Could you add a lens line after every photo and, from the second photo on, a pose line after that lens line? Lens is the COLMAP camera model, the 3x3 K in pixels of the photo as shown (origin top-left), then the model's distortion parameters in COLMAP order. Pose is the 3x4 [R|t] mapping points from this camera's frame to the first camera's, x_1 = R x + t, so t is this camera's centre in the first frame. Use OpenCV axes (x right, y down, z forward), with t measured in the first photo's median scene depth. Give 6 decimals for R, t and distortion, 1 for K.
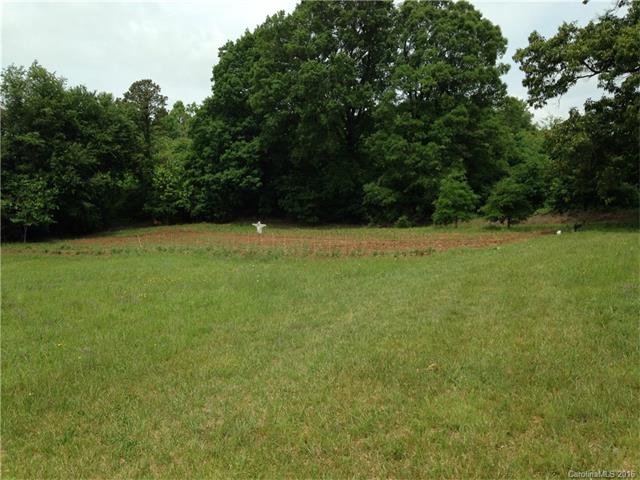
lens RADIAL K [[610.8, 0, 320.0], [0, 610.8, 240.0], [0, 0, 1]] dist [0.286928, -0.316146]
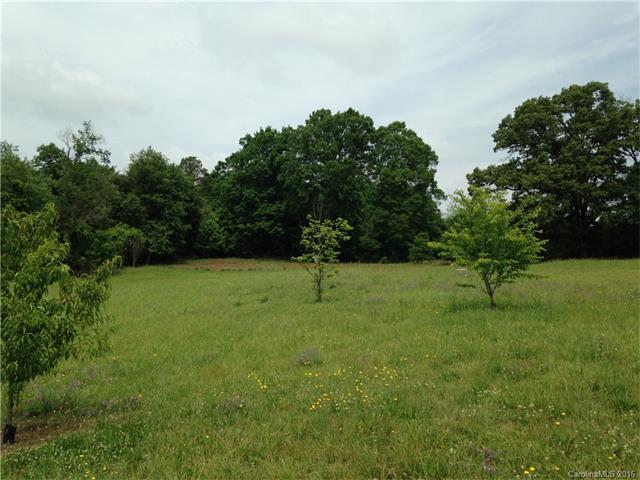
lens RADIAL K [[610.8, 0, 320.0], [0, 610.8, 240.0], [0, 0, 1]] dist [0.286928, -0.316146]
pose [[0.968152, 0.046724, 0.245964, -0.372235], [-0.026044, 0.995897, -0.086670, 0.053414], [-0.249004, 0.077504, 0.965396, -0.459334]]
